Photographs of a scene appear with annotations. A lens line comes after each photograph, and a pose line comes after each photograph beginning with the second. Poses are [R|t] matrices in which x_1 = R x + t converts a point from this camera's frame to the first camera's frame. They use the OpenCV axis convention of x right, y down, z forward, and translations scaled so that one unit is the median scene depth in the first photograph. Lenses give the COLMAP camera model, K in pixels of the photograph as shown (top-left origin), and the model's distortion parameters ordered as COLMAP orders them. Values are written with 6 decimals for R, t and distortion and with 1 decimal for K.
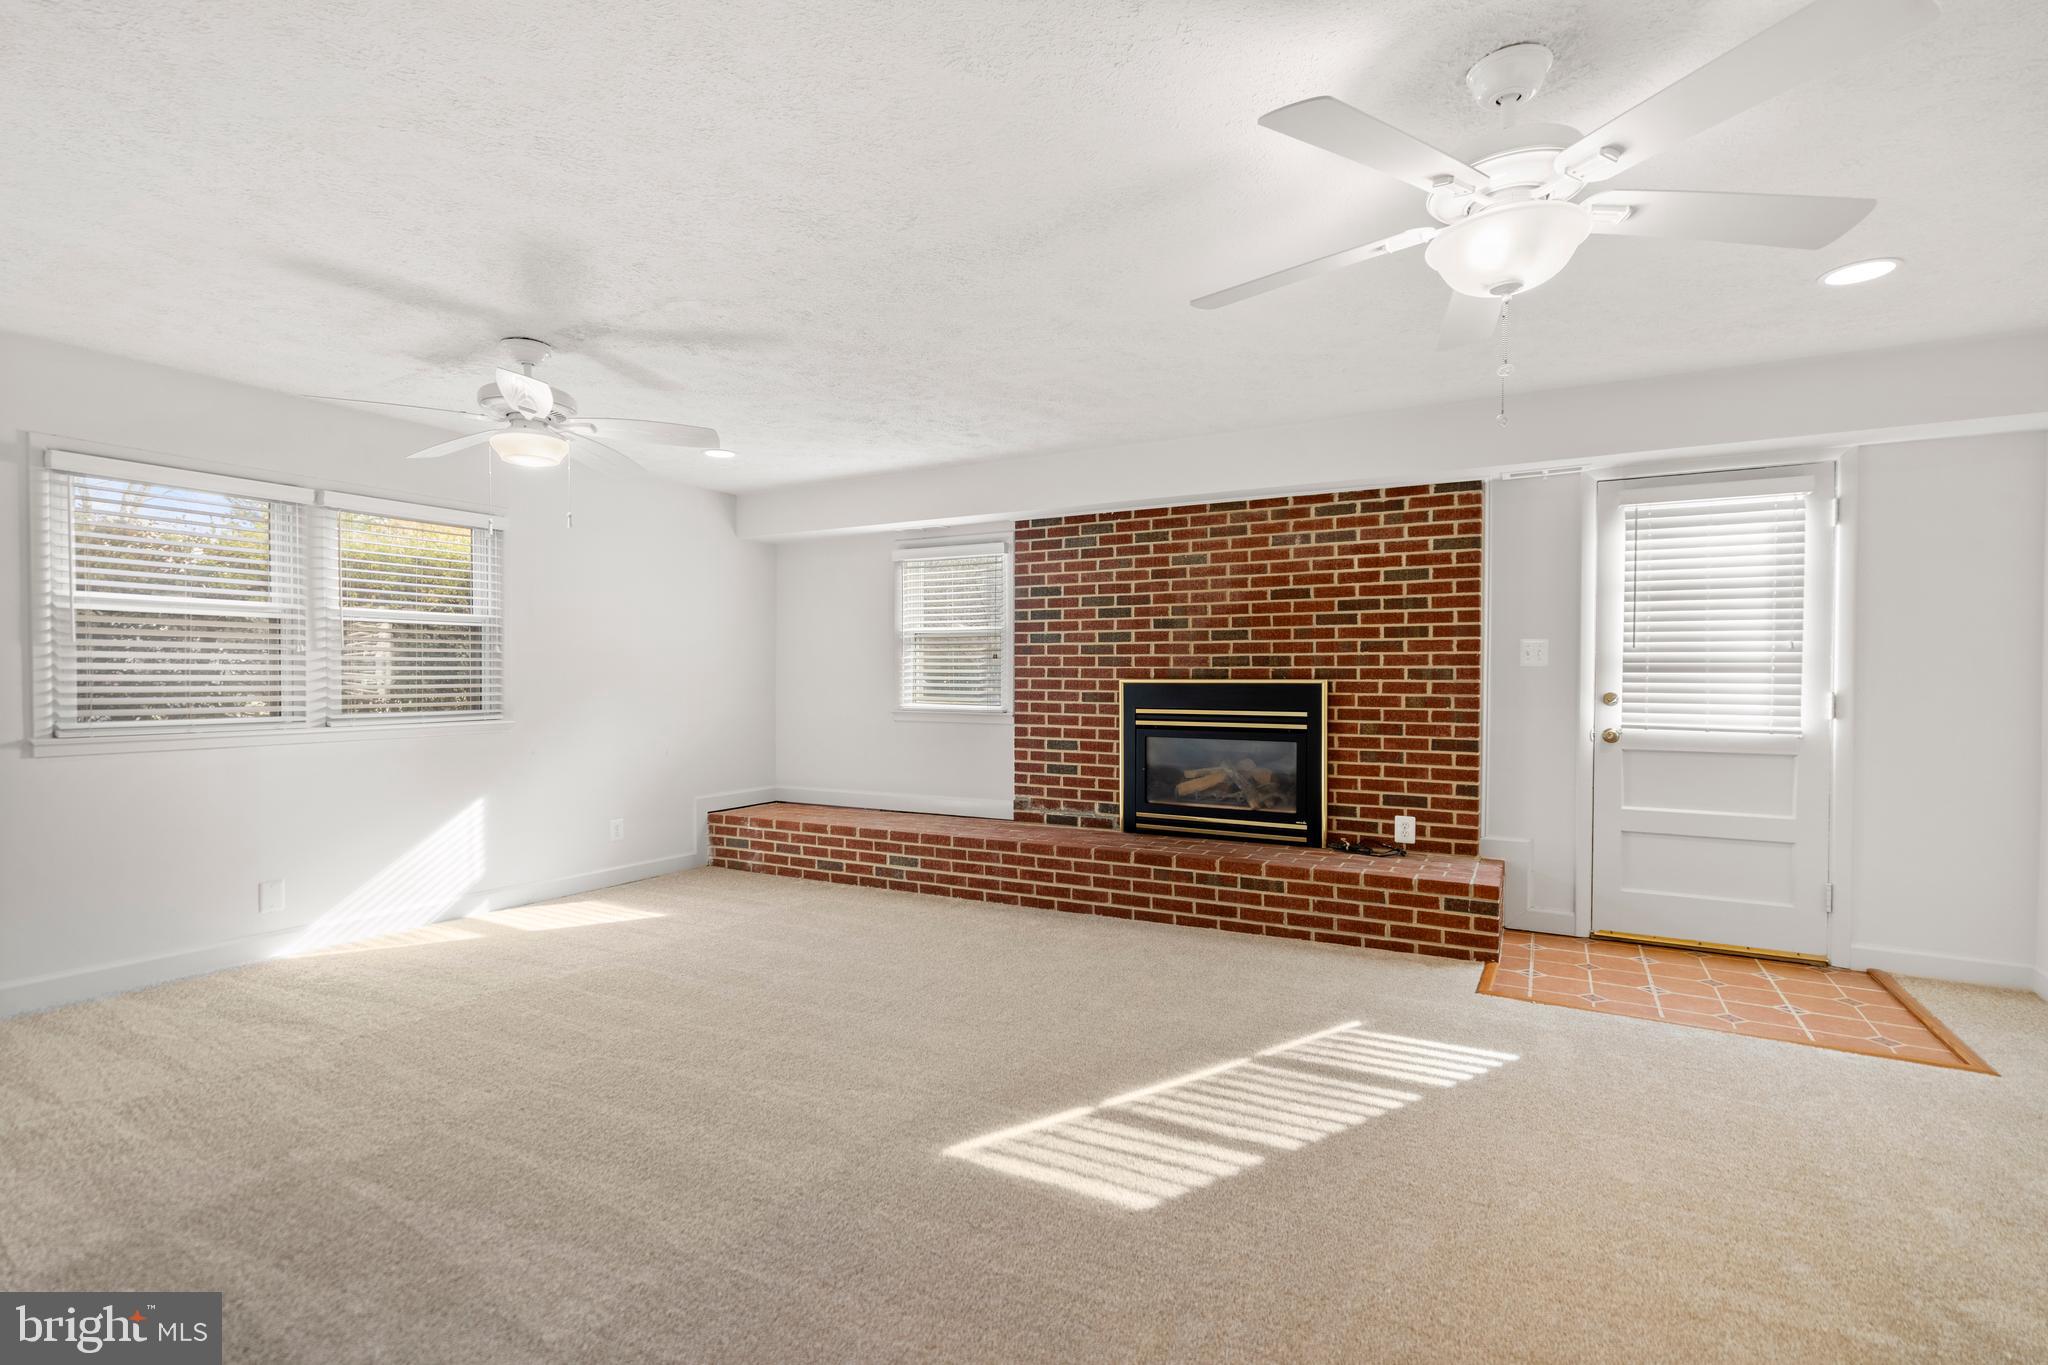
lens RADIAL K [[946.6, 0, 1017.6], [0, 946.6, 684.8], [0, 0, 1]] dist [0.000052, -0.000026]
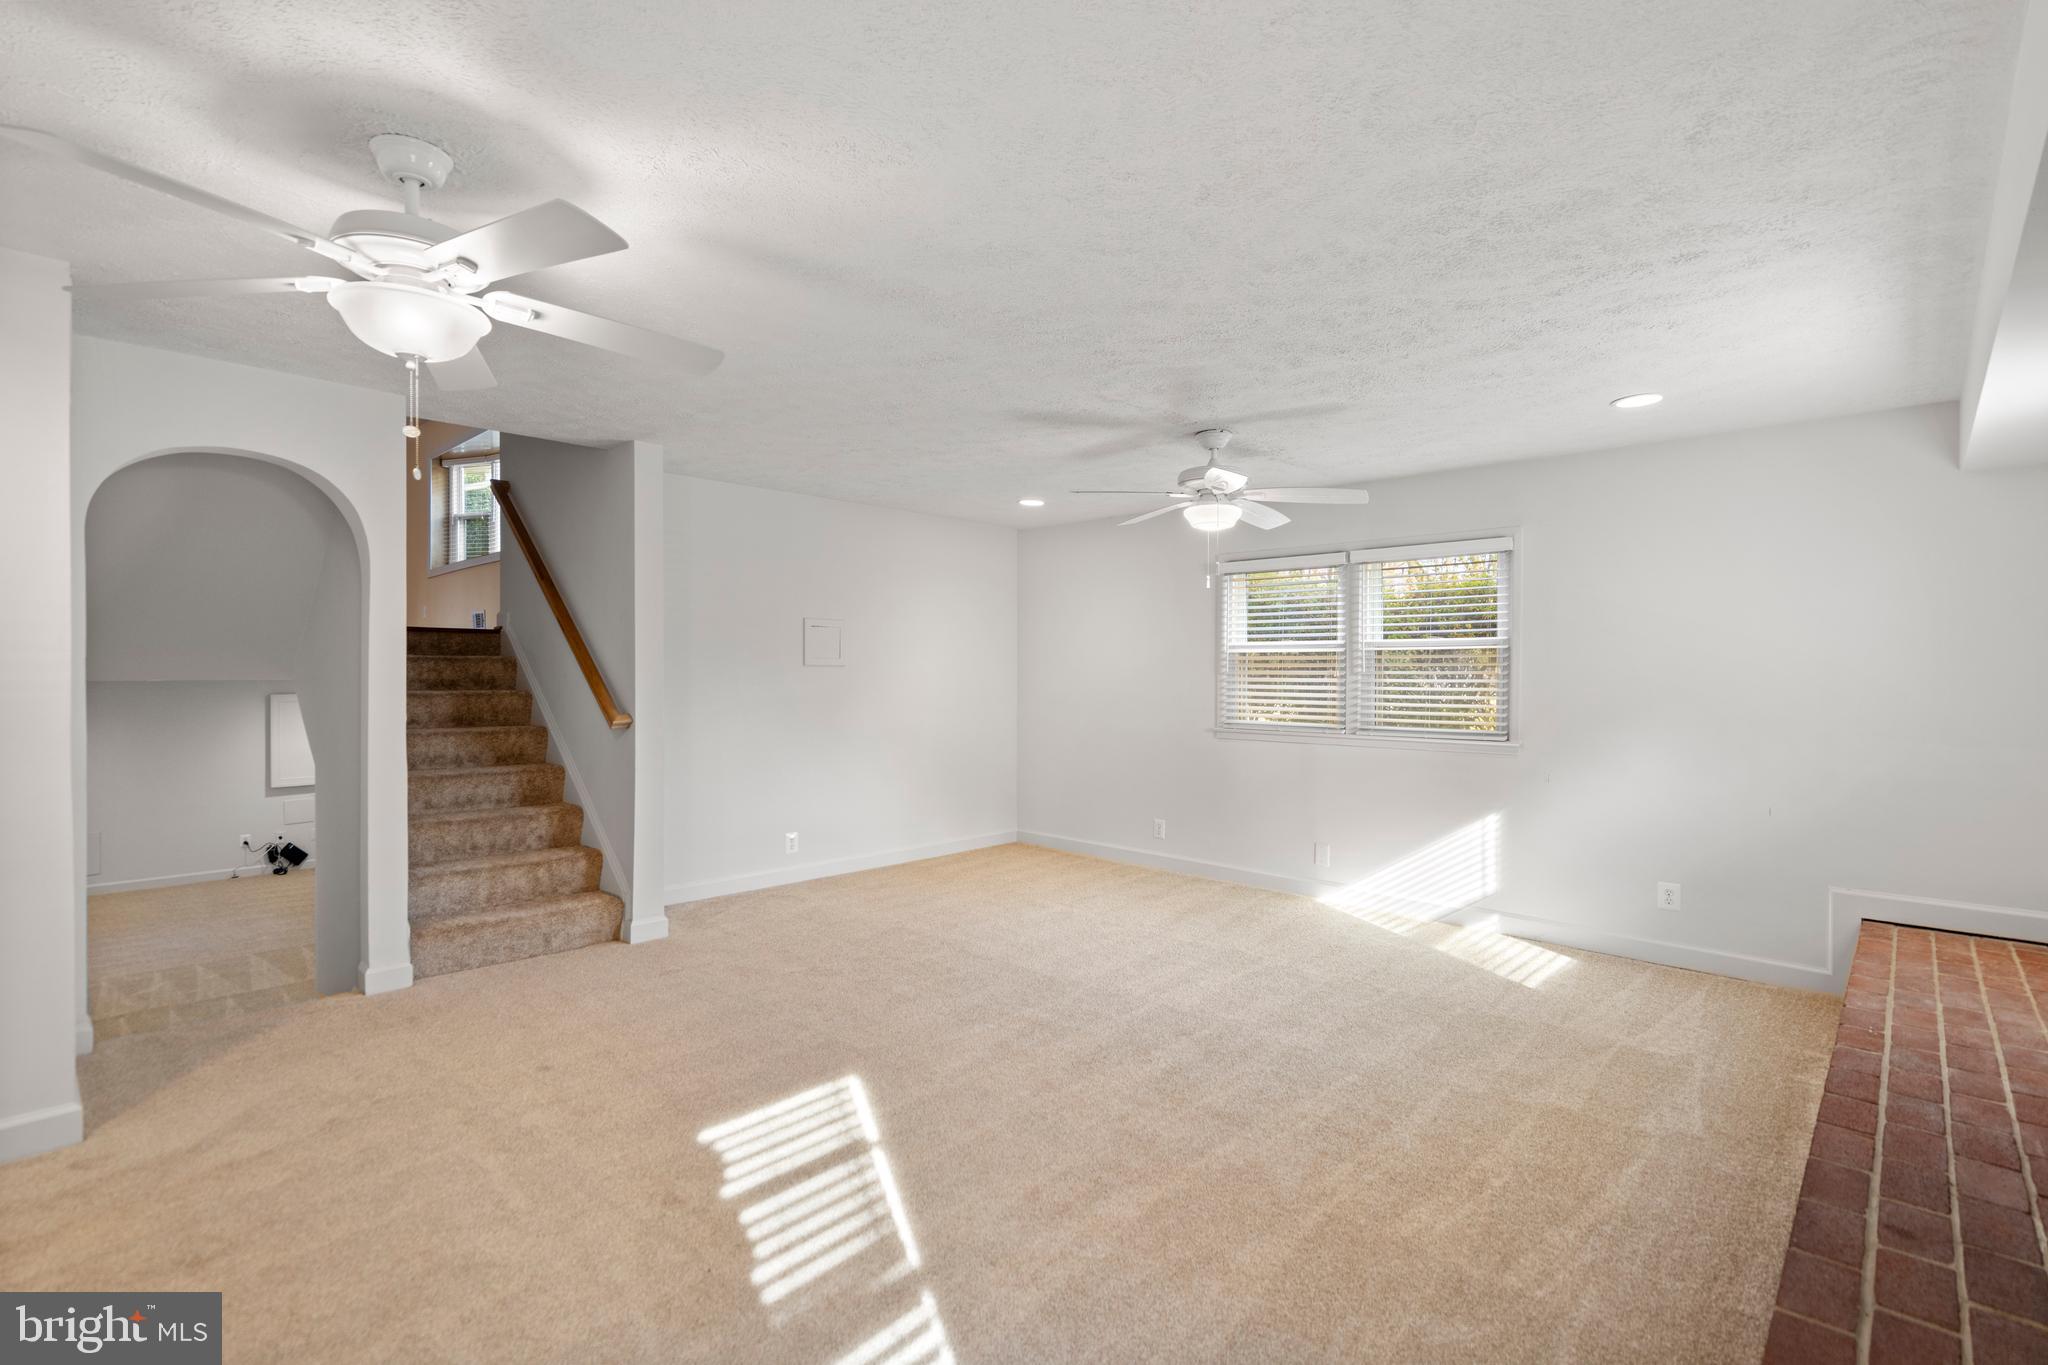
lens RADIAL K [[946.6, 0, 1015.8], [0, 946.6, 676.8], [0, 0, 1]] dist [0.000052, -0.000026]
pose [[-0.260148, -0.006167, -0.965549, 0.705322], [-0.019557, 0.999808, -0.001117, -0.026151], [0.965371, 0.018593, -0.260218, 0.988218]]
